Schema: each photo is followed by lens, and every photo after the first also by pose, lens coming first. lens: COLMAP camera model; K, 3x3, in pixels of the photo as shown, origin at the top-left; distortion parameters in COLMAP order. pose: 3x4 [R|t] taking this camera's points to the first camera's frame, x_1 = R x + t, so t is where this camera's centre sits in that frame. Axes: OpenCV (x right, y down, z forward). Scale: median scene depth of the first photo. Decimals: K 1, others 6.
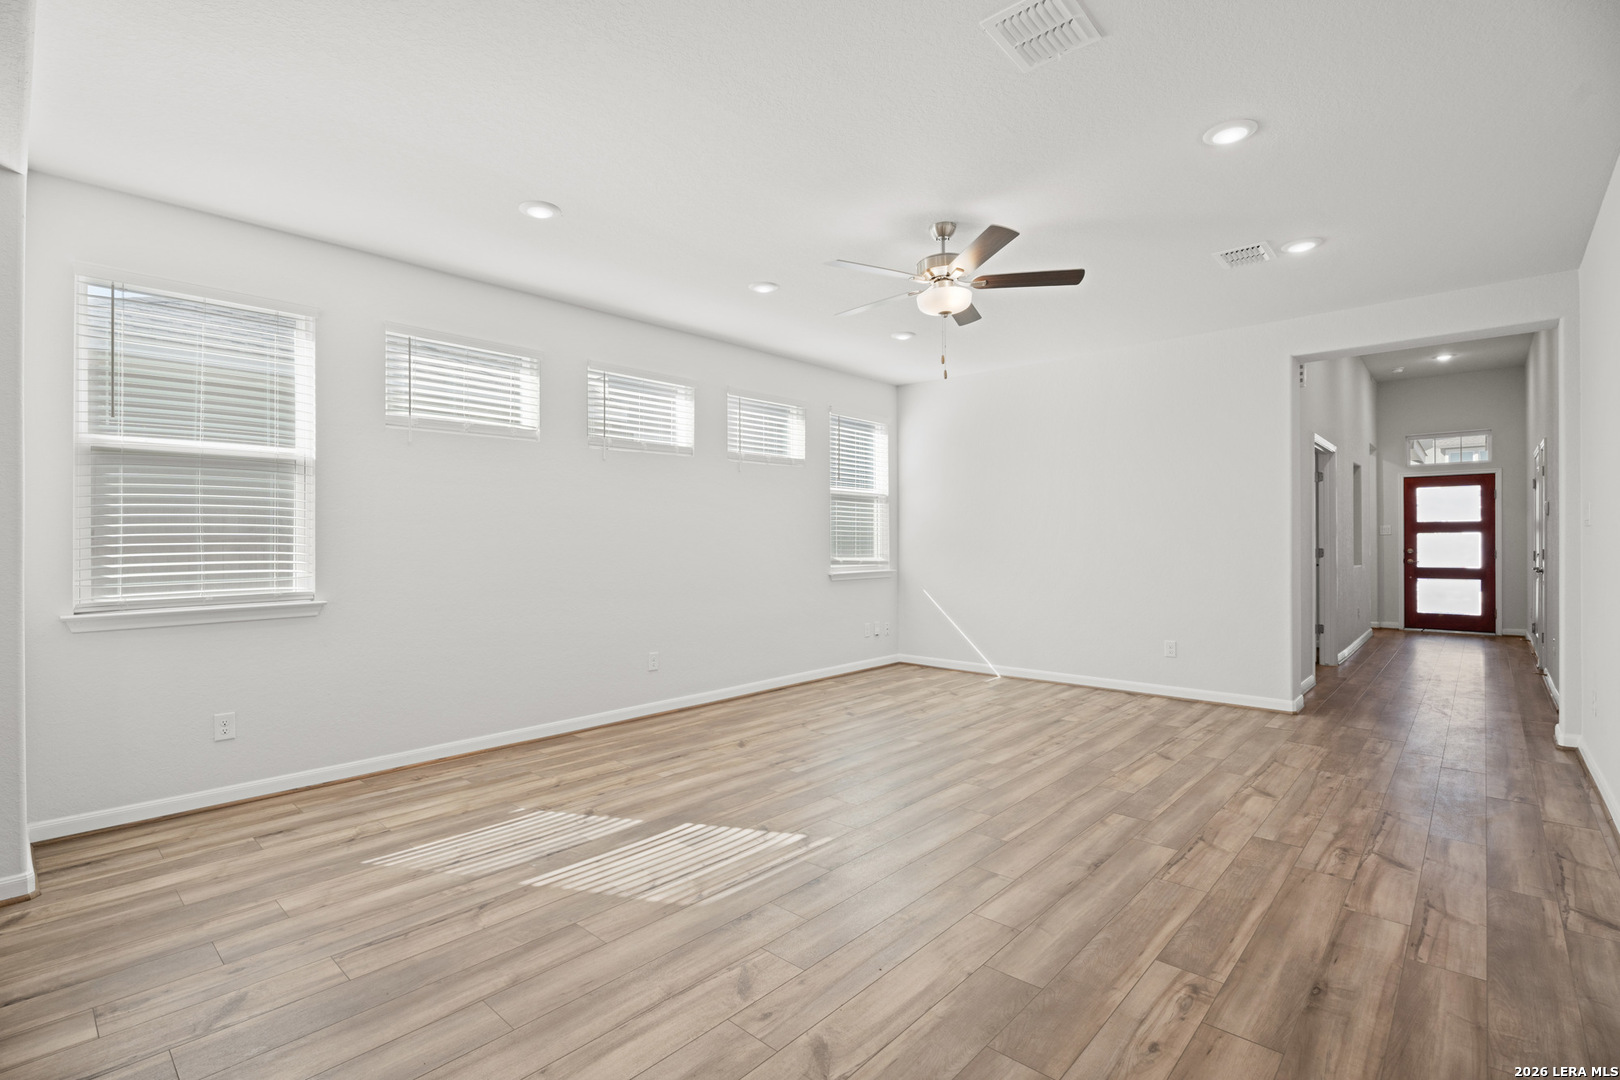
lens RADIAL K [[767.3, 0, 810.0], [0, 767.3, 540.0], [0, 0, 1]] dist [-0.029977, 0.001001]
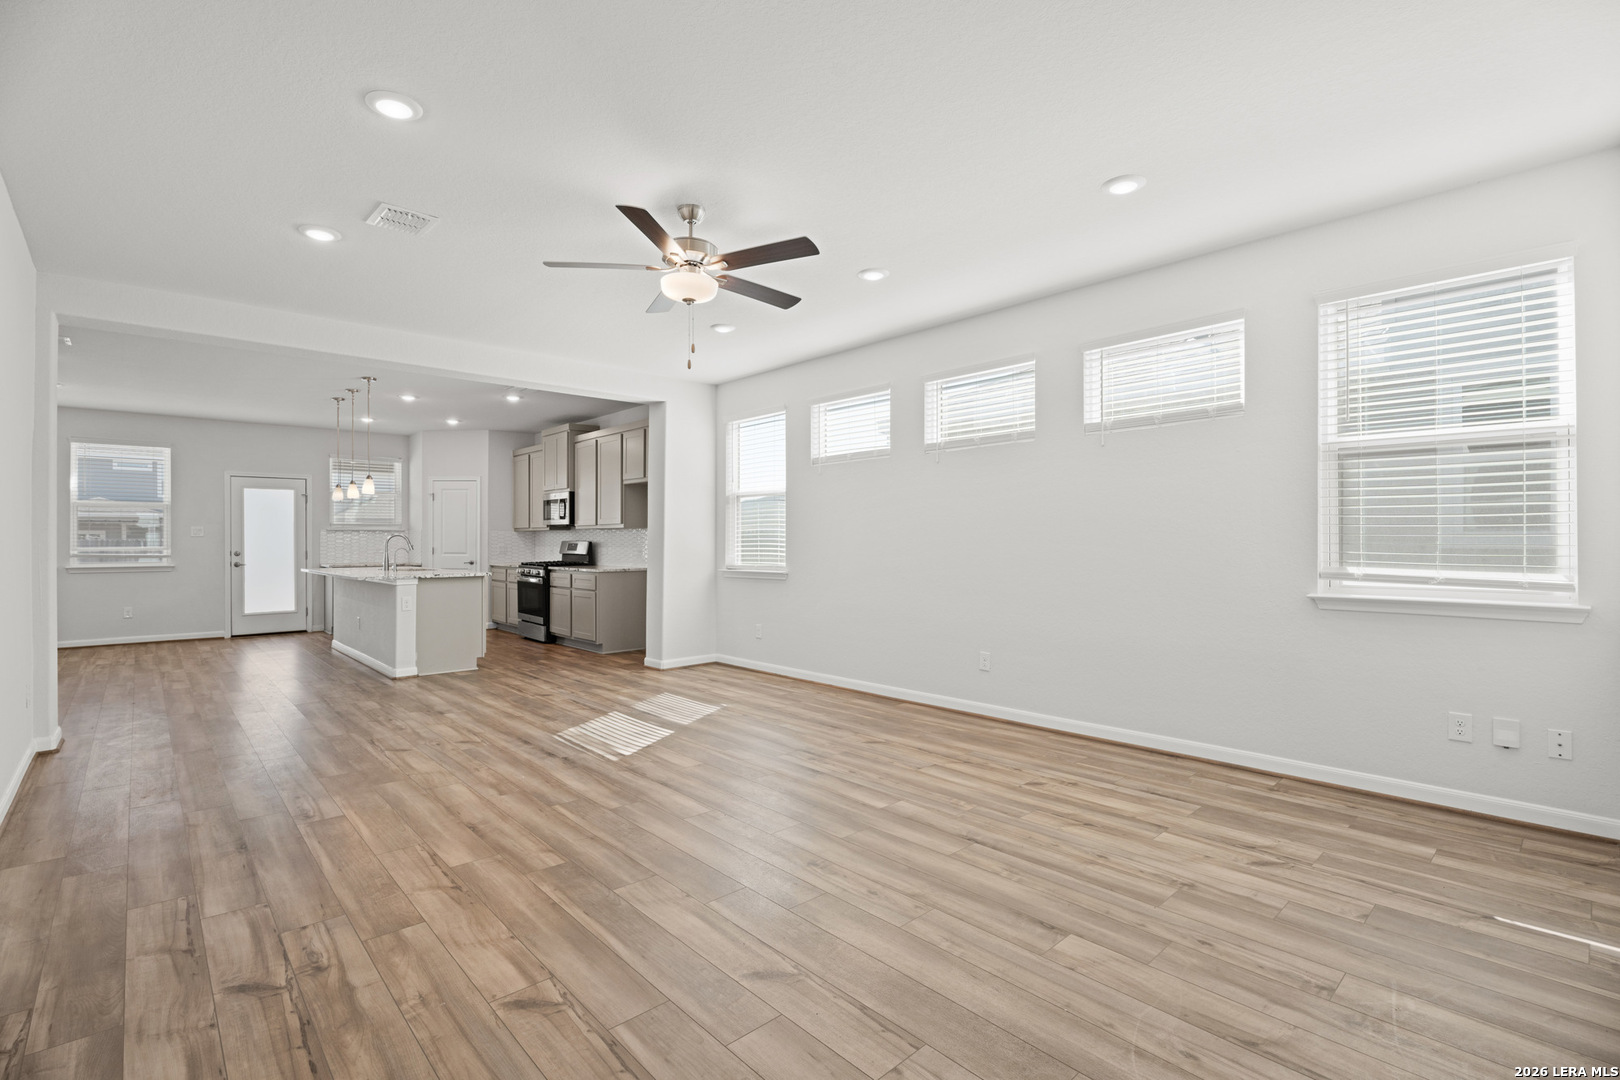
lens RADIAL K [[737.6, 0, 775.6], [0, 737.6, 532.8], [0, 0, 1]] dist [-0.019504, -0.001489]
pose [[-0.122607, -0.002160, -0.992453, 1.135534], [0.006418, 0.999975, -0.002969, -0.005408], [0.992435, -0.006734, -0.122590, 1.279176]]
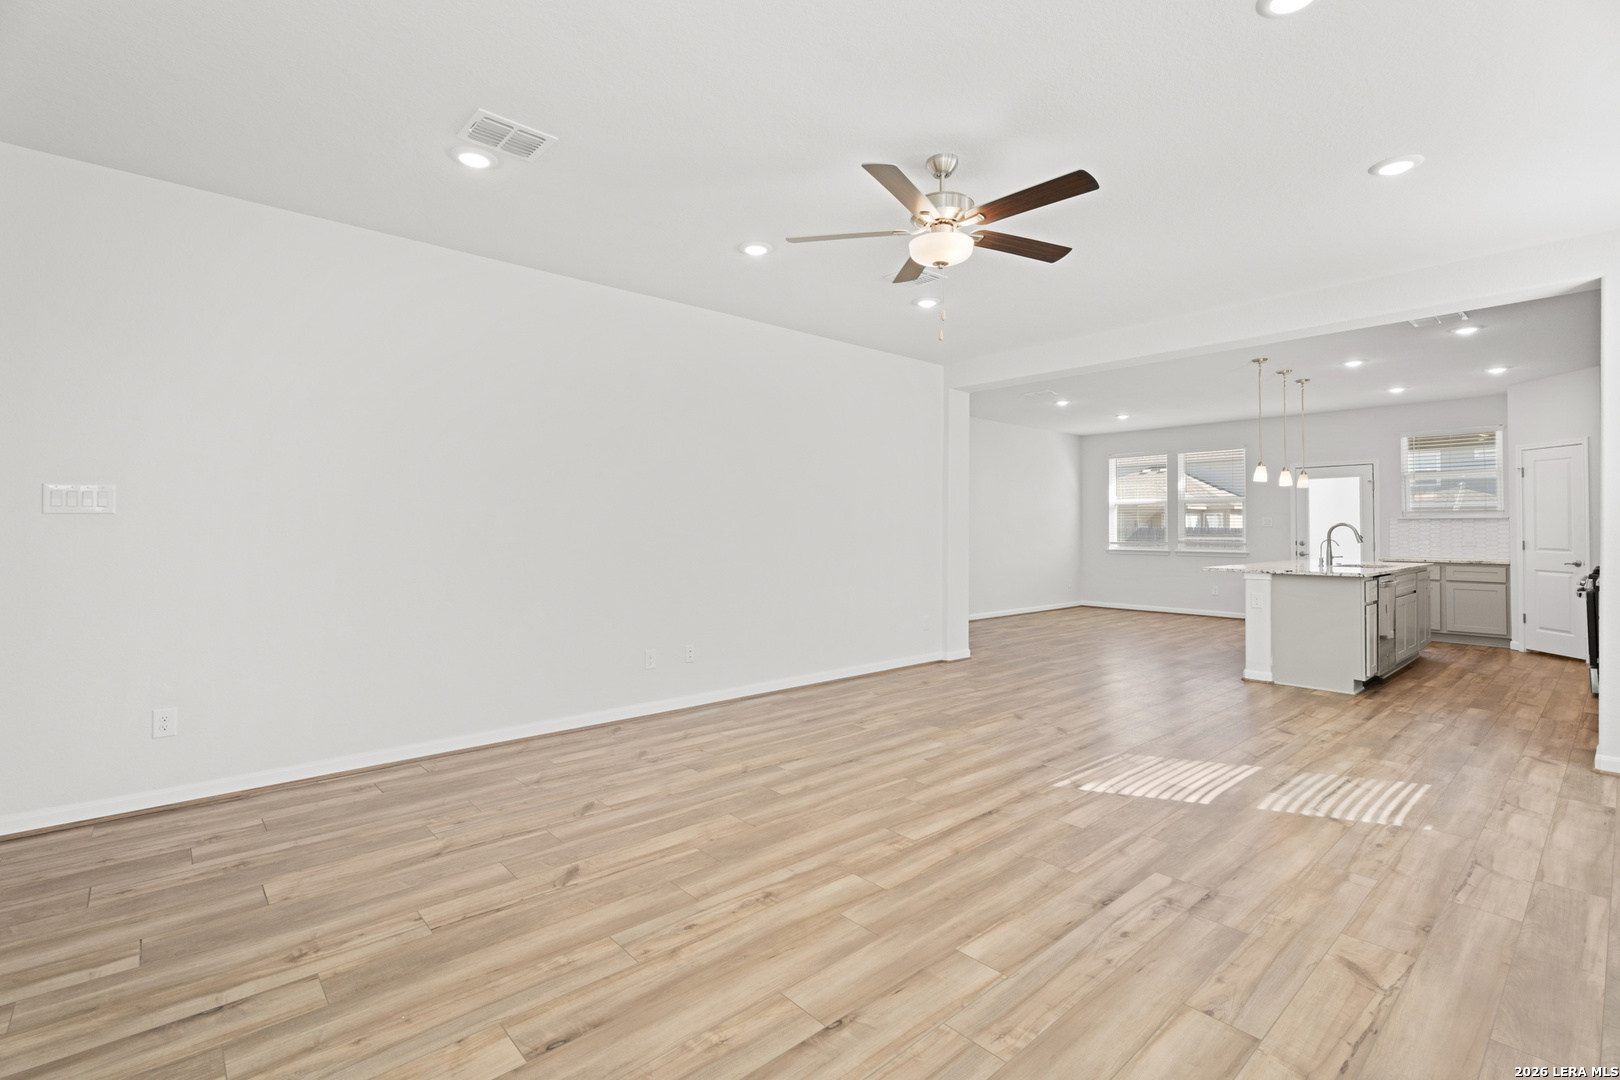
lens RADIAL K [[731.4, 0, 809.5], [0, 731.4, 534.0], [0, 0, 1]] dist [-0.004722, 0.000340]
pose [[-0.994089, 0.002915, 0.108525, 0.245043], [0.003166, 0.999993, 0.002143, 0.003565], [-0.108518, 0.002474, -0.994091, 1.895604]]
